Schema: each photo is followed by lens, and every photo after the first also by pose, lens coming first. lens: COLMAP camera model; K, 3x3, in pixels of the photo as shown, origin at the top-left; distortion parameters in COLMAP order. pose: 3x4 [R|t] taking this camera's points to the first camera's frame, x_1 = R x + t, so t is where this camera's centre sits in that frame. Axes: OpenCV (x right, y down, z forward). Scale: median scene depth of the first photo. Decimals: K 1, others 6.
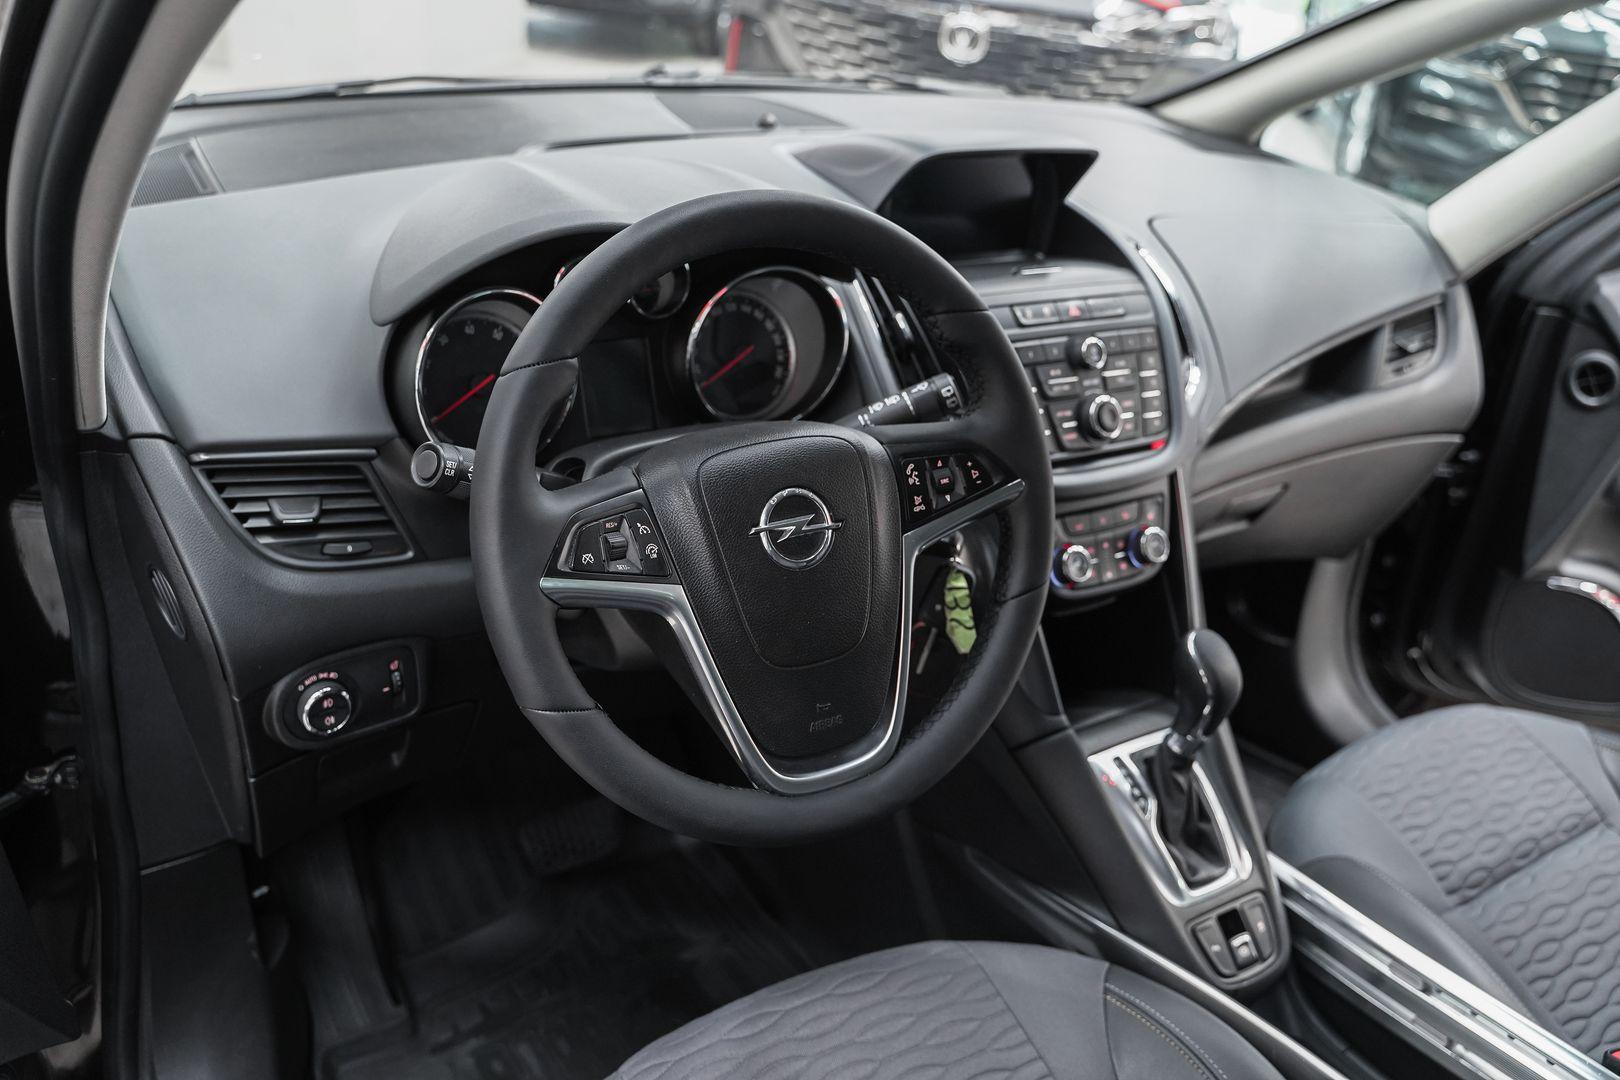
lens RADIAL K [[1295.4, 0, 802.8], [0, 1295.4, 543.9], [0, 0, 1]] dist [-0.114325, 0.079714]
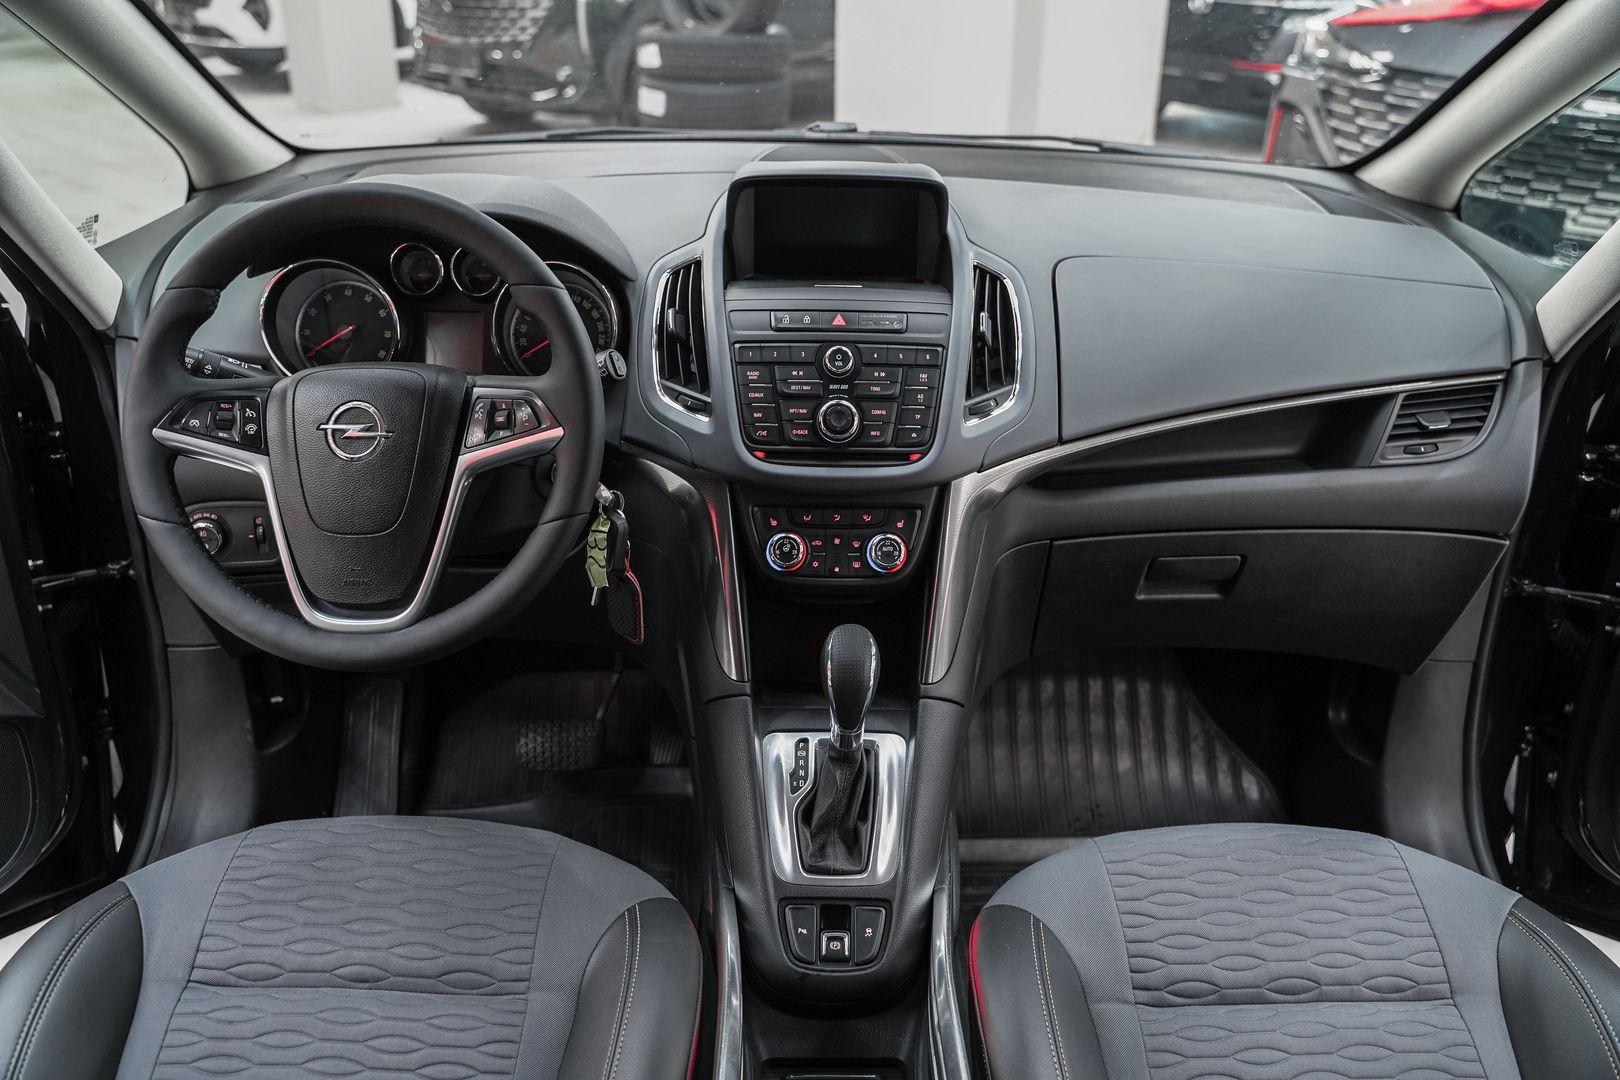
lens RADIAL K [[1295.4, 0, 805.1], [0, 1295.4, 542.4], [0, 0, 1]] dist [-0.114325, 0.079714]
pose [[0.854498, 0.151511, -0.496868, 0.862257], [-0.186127, 0.982311, -0.020558, 0.033363], [0.484964, 0.110048, 0.867582, 0.072054]]
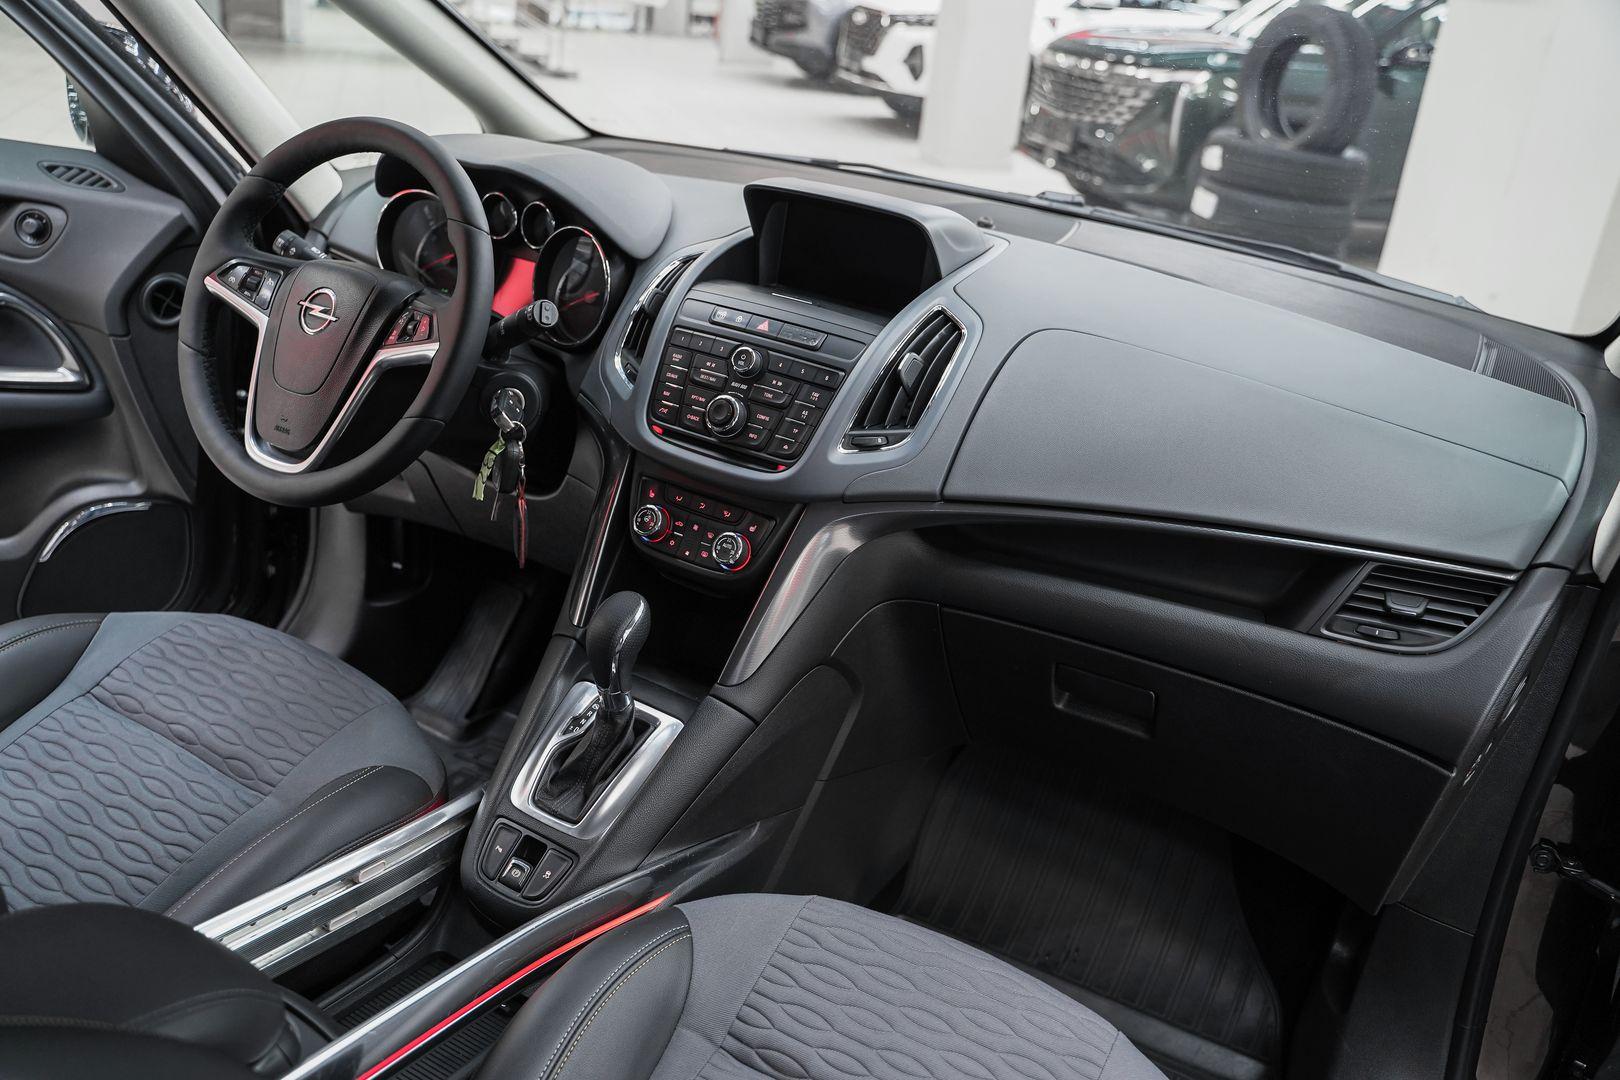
lens RADIAL K [[1295.4, 0, 806.9], [0, 1295.4, 534.6], [0, 0, 1]] dist [-0.114325, 0.079714]
pose [[0.494307, 0.314519, -0.810394, 1.374189], [-0.468492, 0.881665, 0.056419, -0.116947], [0.732240, 0.351775, 0.583163, 0.492870]]
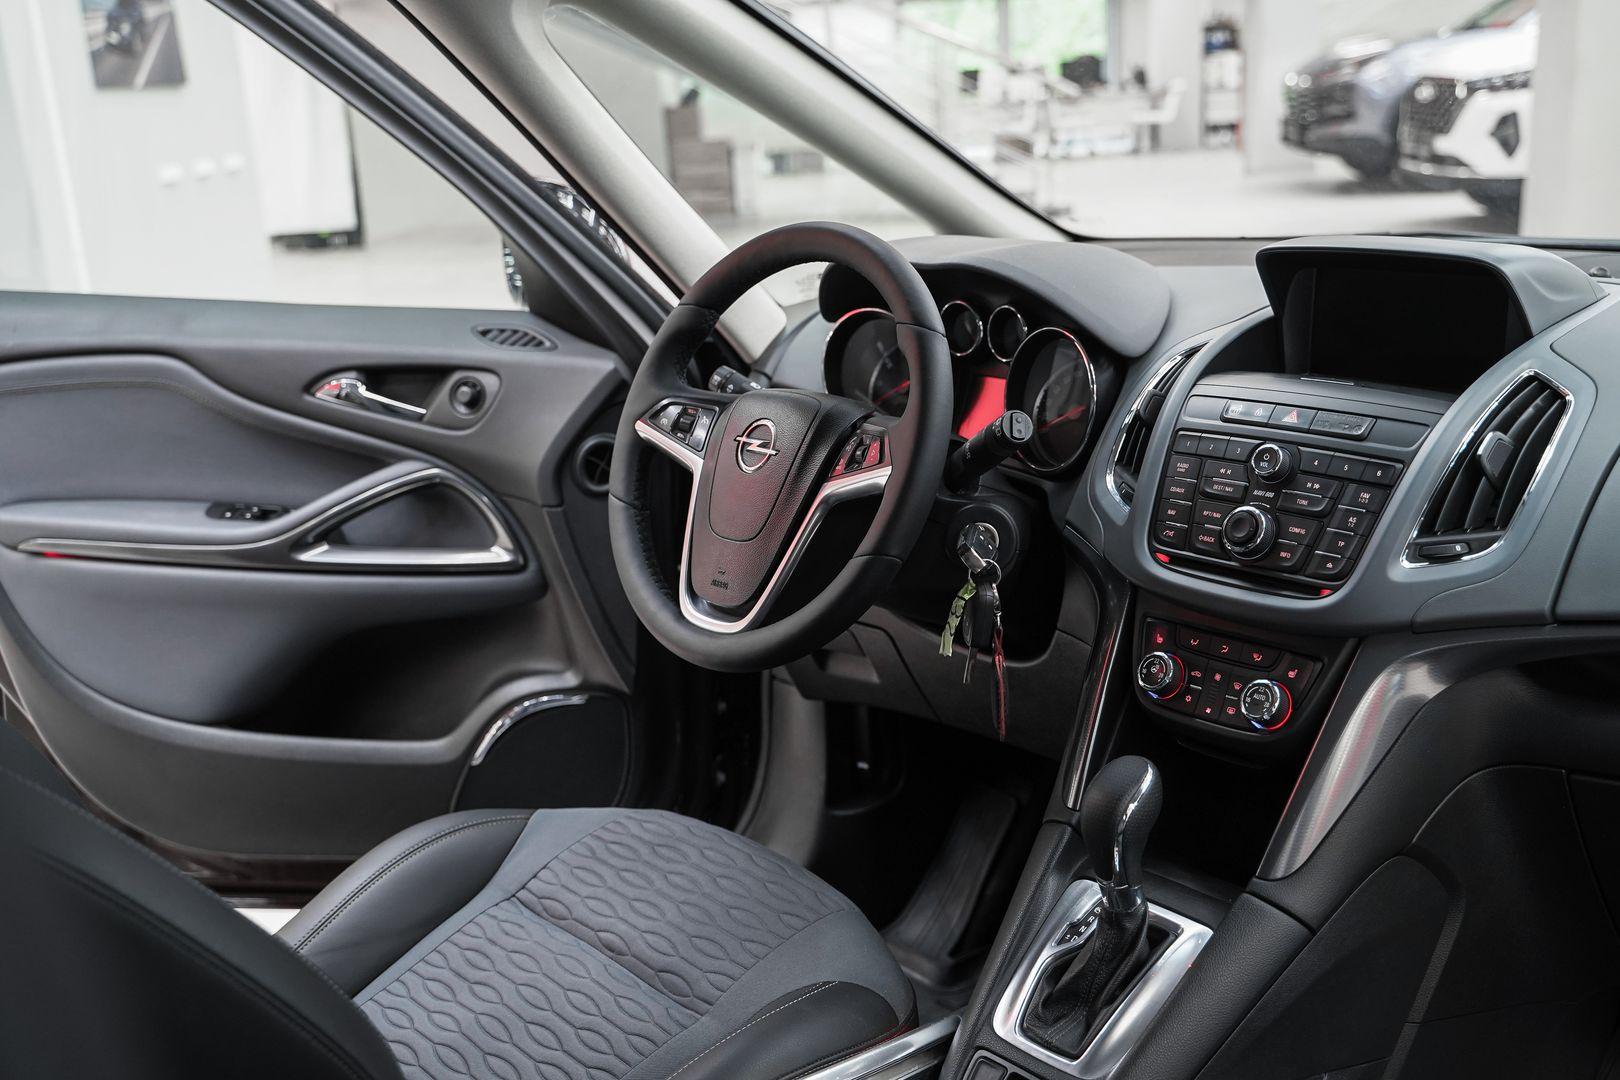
lens RADIAL K [[1605.7, 0, 798.5], [0, 1605.7, 531.9], [0, 0, 1]] dist [-0.042926, 0.000000]
pose [[0.180861, 0.163547, -0.969815, 1.402303], [-0.403397, 0.911651, 0.078509, -0.067929], [0.896973, 0.377021, 0.230857, 0.538566]]
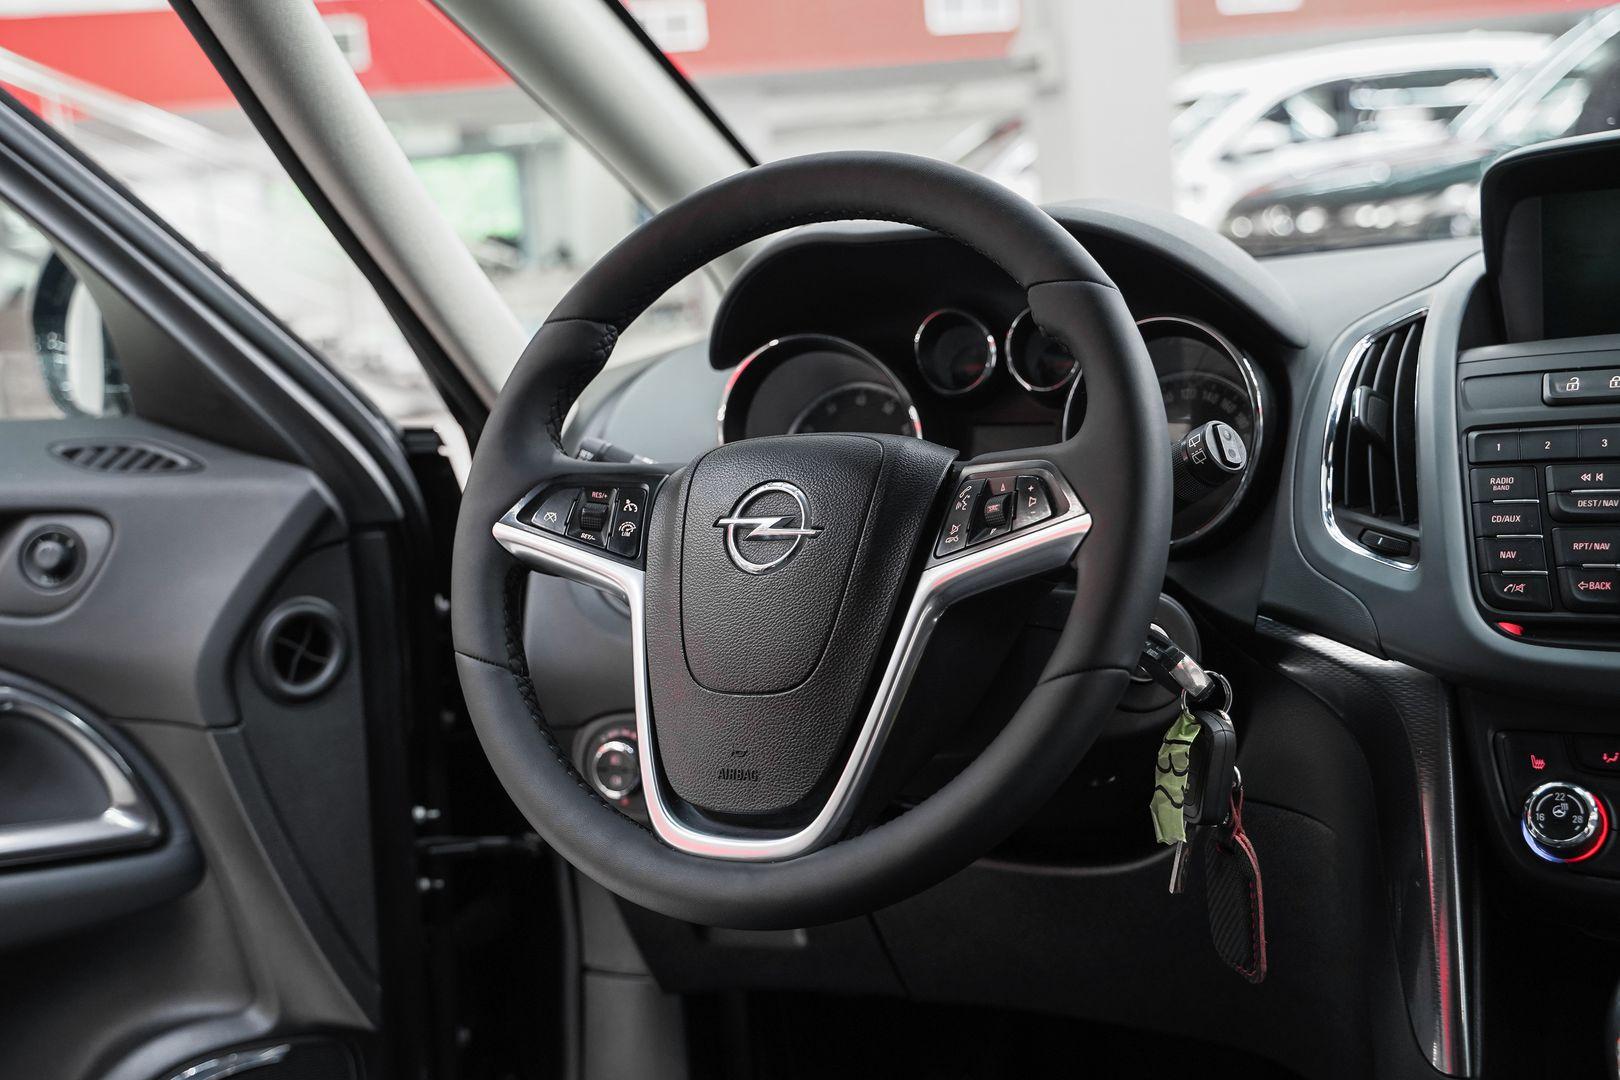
lens RADIAL K [[1919.8, 0, 735.5], [0, 1919.8, 485.2], [0, 0, 1]] dist [-0.012150, 0.000000]
pose [[0.465094, -0.022896, -0.884965, 0.860895], [-0.300046, 0.936418, -0.181917, 0.153904], [0.832862, 0.350139, 0.428653, 0.362313]]
